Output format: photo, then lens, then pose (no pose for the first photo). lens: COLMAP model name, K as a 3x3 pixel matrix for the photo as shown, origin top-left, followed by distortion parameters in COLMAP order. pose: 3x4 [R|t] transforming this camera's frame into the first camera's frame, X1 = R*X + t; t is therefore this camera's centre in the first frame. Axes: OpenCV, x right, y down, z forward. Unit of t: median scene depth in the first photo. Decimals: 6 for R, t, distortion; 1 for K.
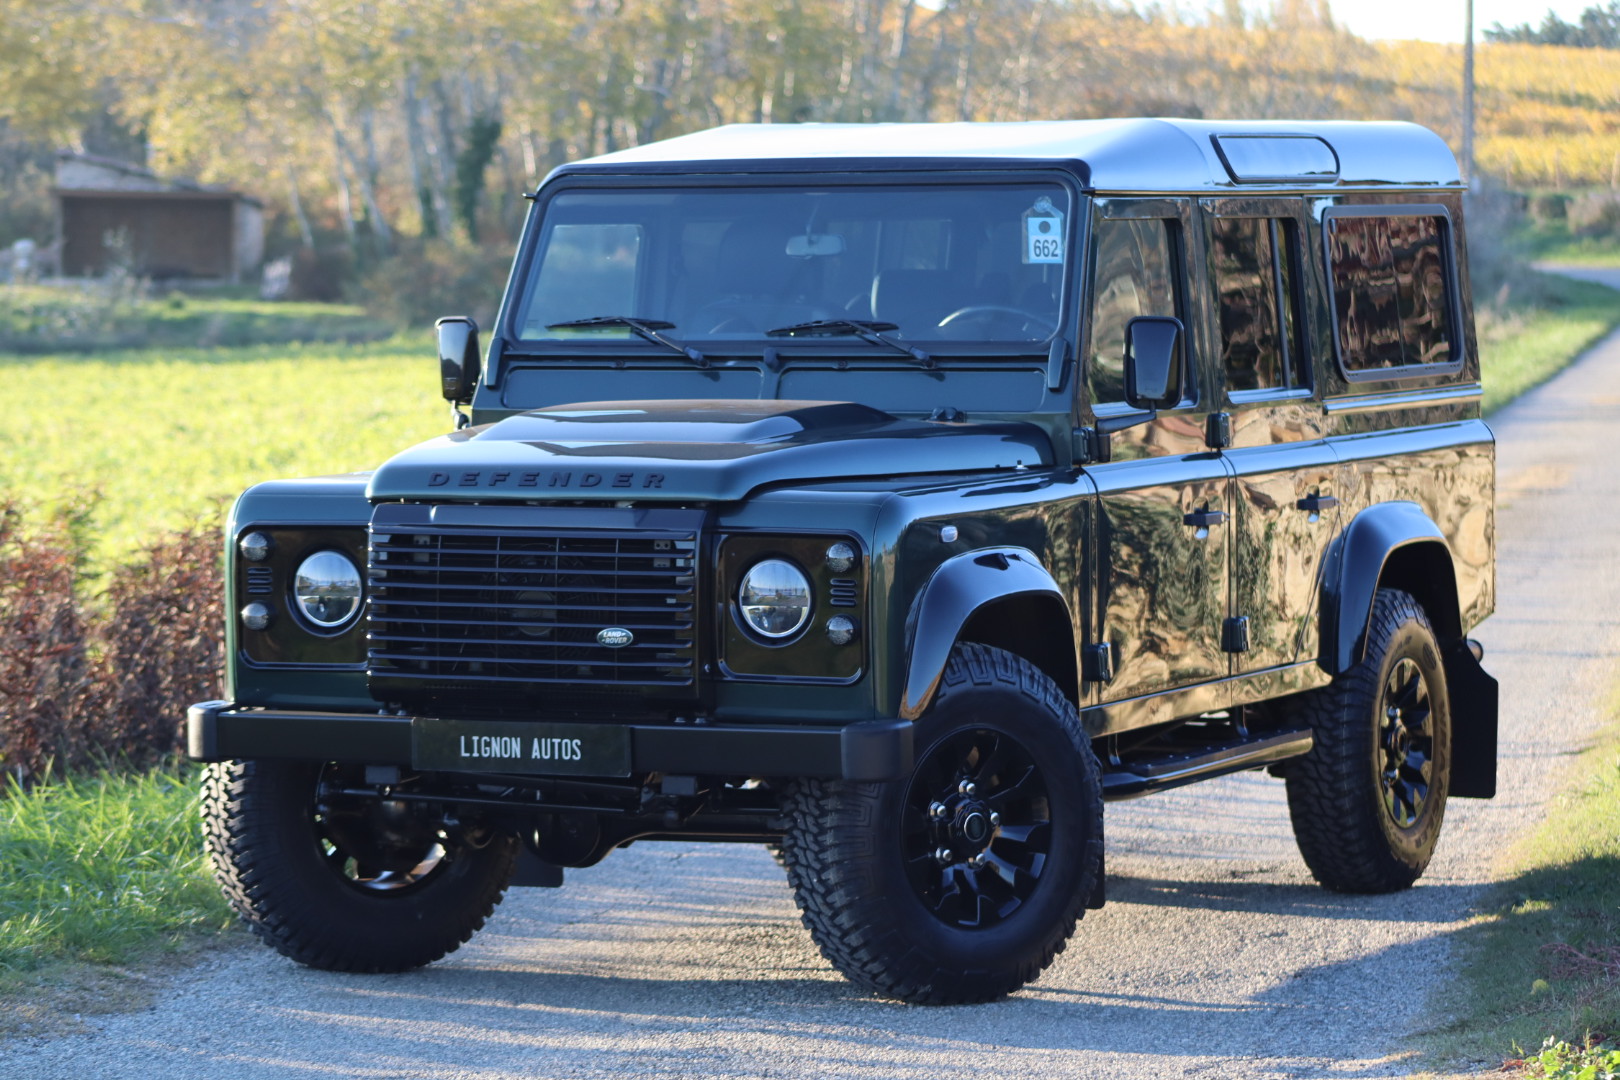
lens RADIAL K [[6160.7, 0, 810.0], [0, 6160.7, 540.0], [0, 0, 1]] dist [-0.024436, 2.173936]
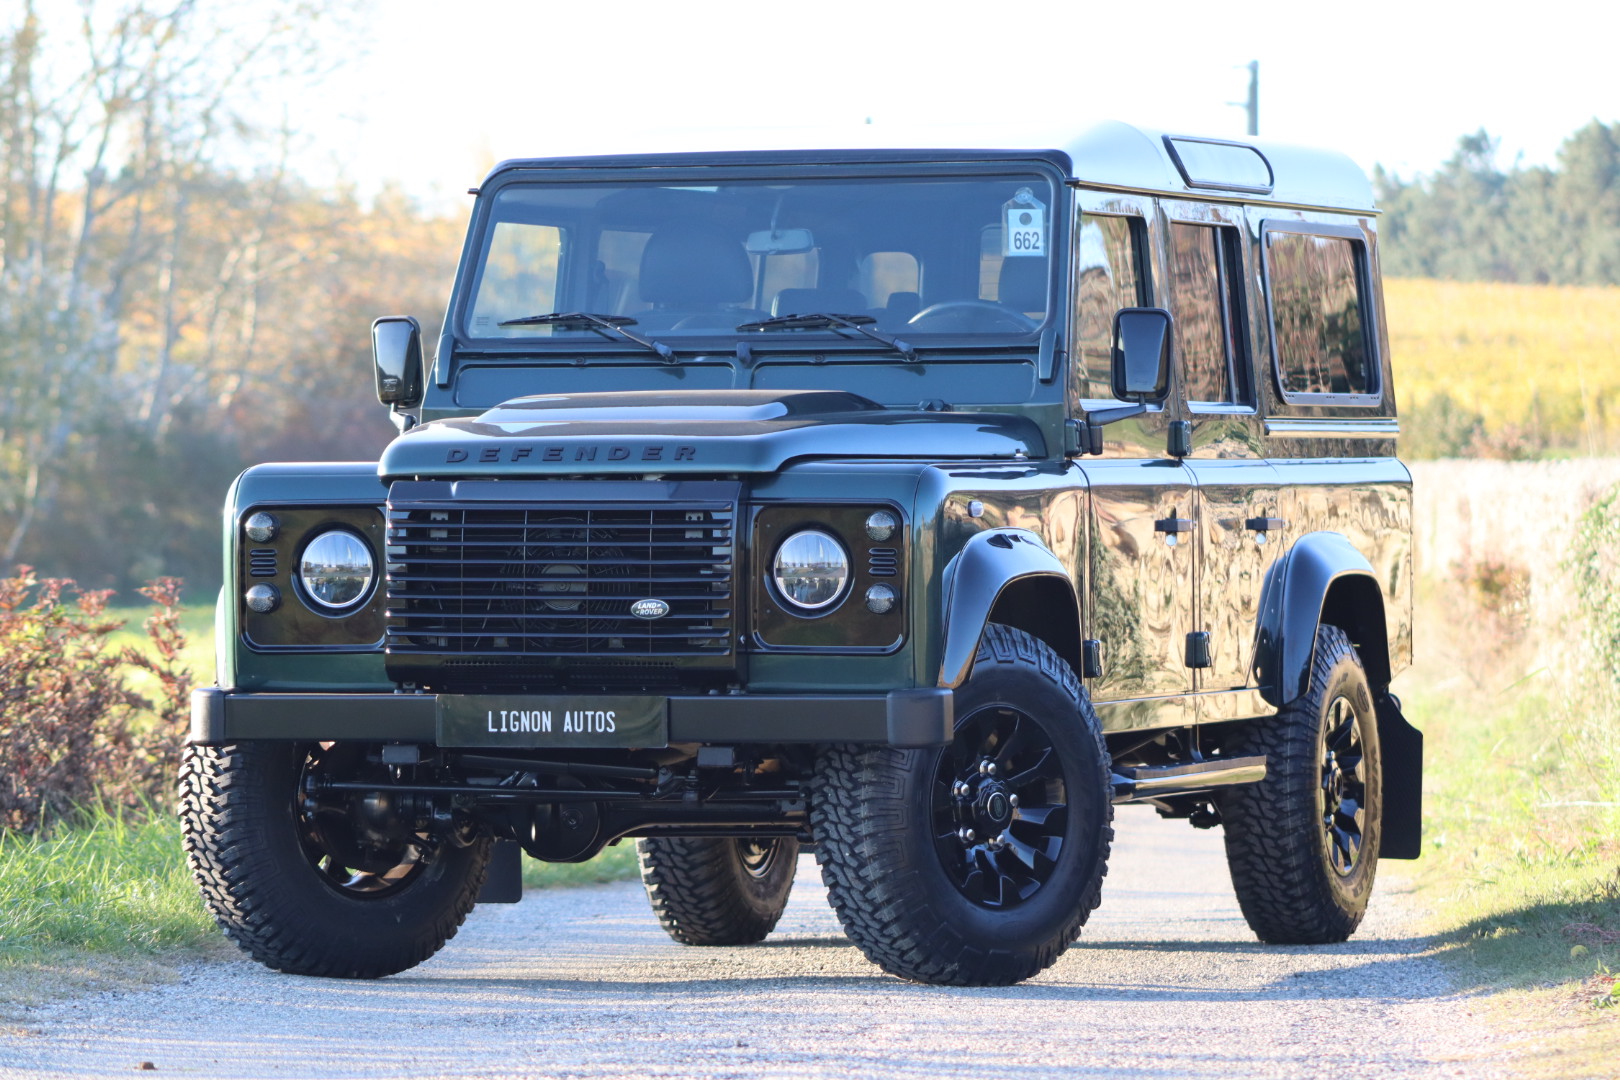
lens RADIAL K [[8935.0, 0, 810.0], [0, 8935.0, 540.0], [0, 0, 1]] dist [0.424504, -2.265305]
pose [[0.994376, 0.002514, 0.105873, -0.150678], [0.002551, 0.998859, -0.047683, 0.069827], [-0.105873, 0.047685, 0.993236, -0.416453]]
